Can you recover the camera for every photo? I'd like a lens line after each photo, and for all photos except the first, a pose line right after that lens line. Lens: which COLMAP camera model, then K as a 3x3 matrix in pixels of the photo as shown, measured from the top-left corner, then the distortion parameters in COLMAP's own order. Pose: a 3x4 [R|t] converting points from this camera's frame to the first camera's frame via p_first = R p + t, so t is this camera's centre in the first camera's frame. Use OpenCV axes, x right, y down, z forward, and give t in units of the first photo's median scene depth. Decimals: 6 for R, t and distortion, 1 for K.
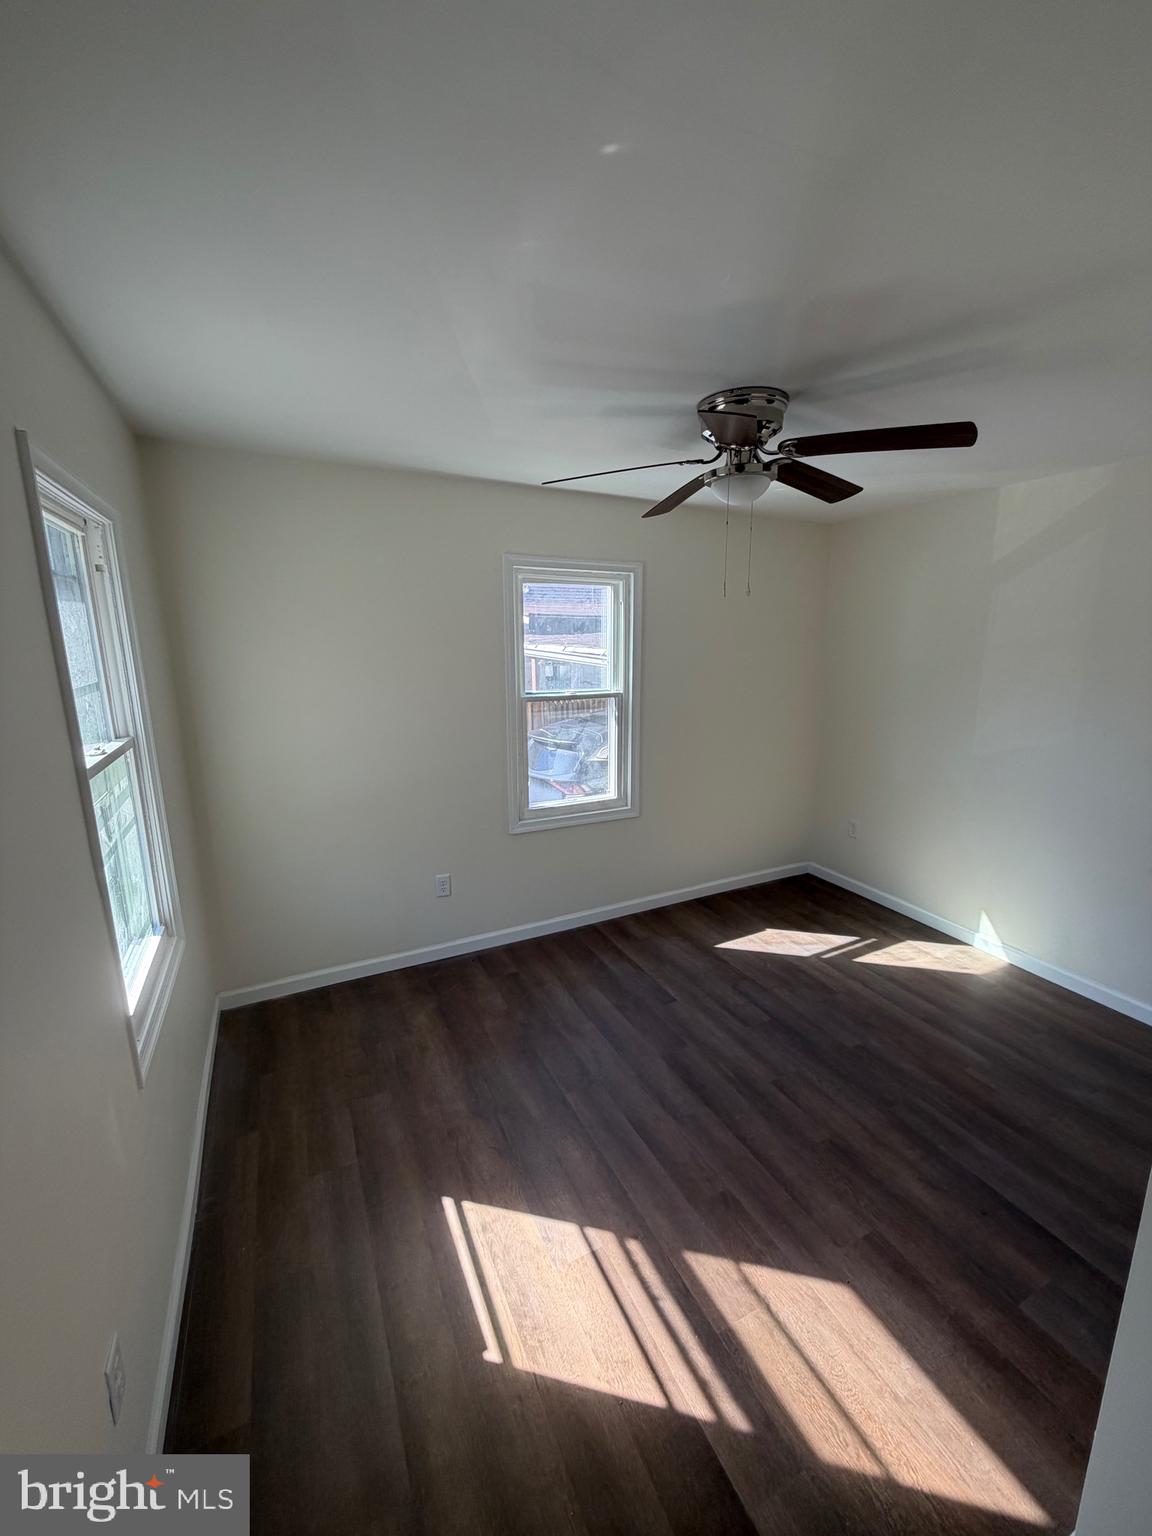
lens RADIAL K [[611.6, 0, 577.2], [0, 611.6, 764.0], [0, 0, 1]] dist [-0.000179, 0.000282]
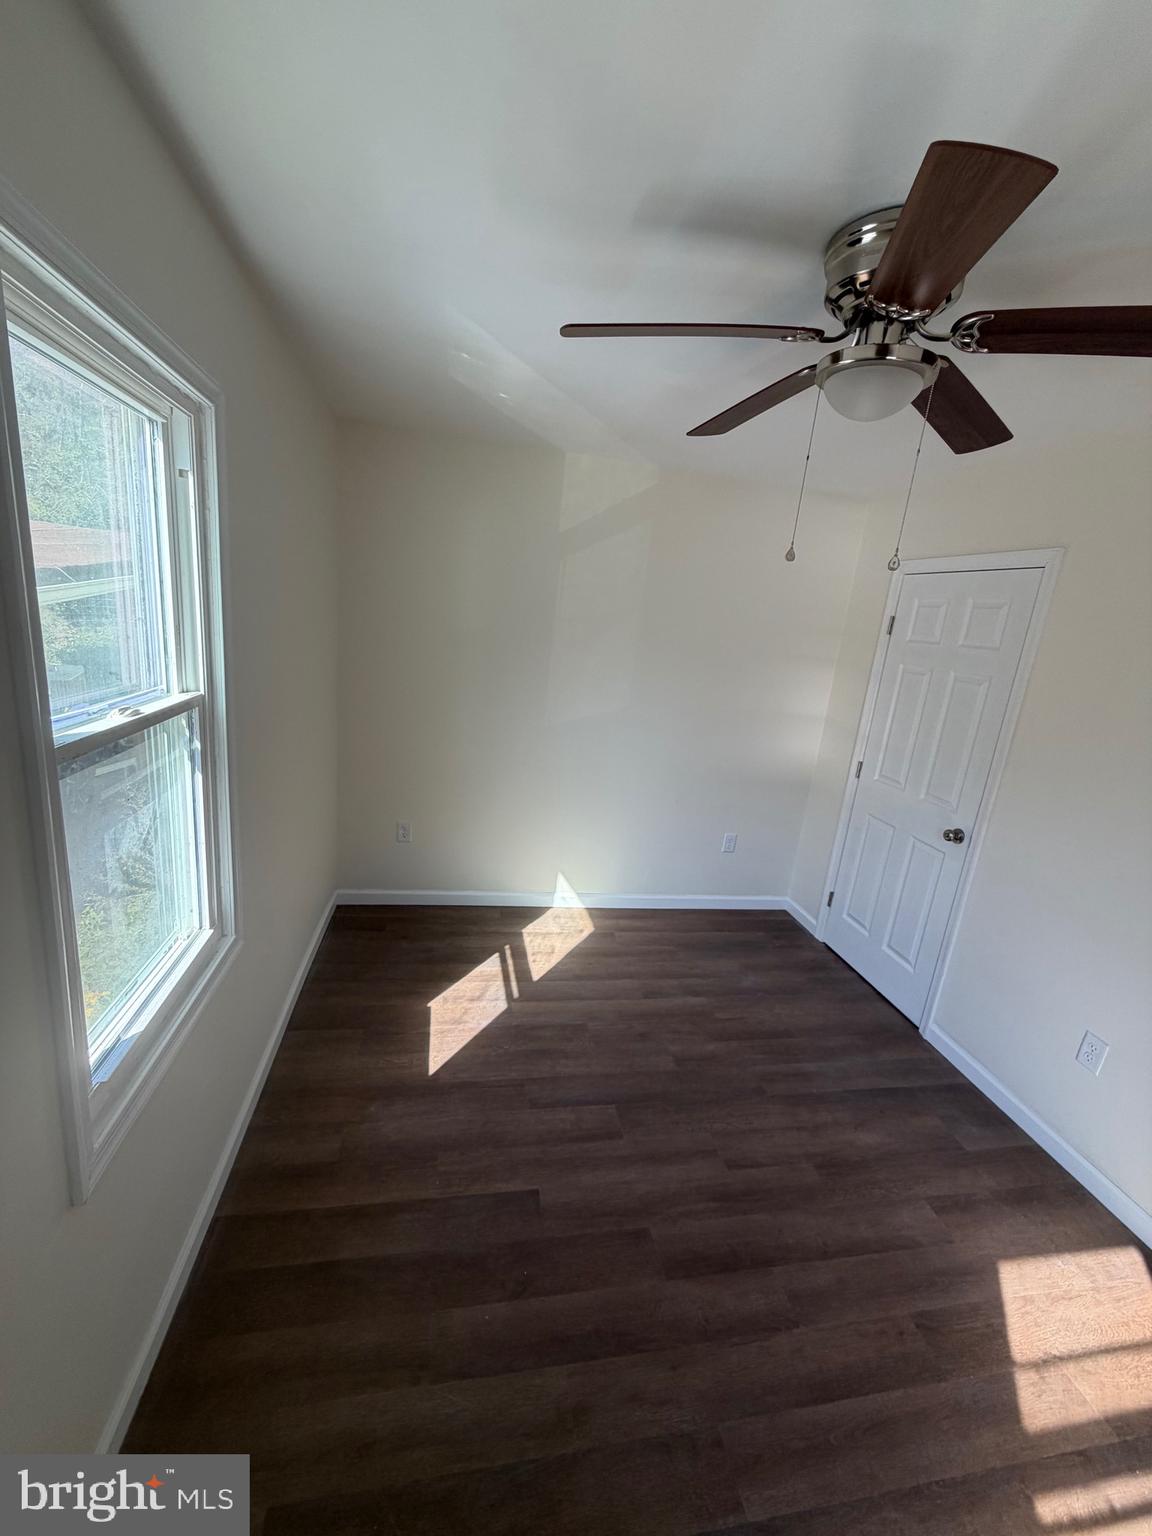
lens RADIAL K [[611.6, 0, 577.2], [0, 611.6, 764.0], [0, 0, 1]] dist [-0.000179, 0.000282]
pose [[0.257997, -0.198476, 0.945539, -0.330294], [0.093055, 0.979226, 0.180157, -0.147864], [-0.961654, 0.041508, 0.271106, 0.774143]]
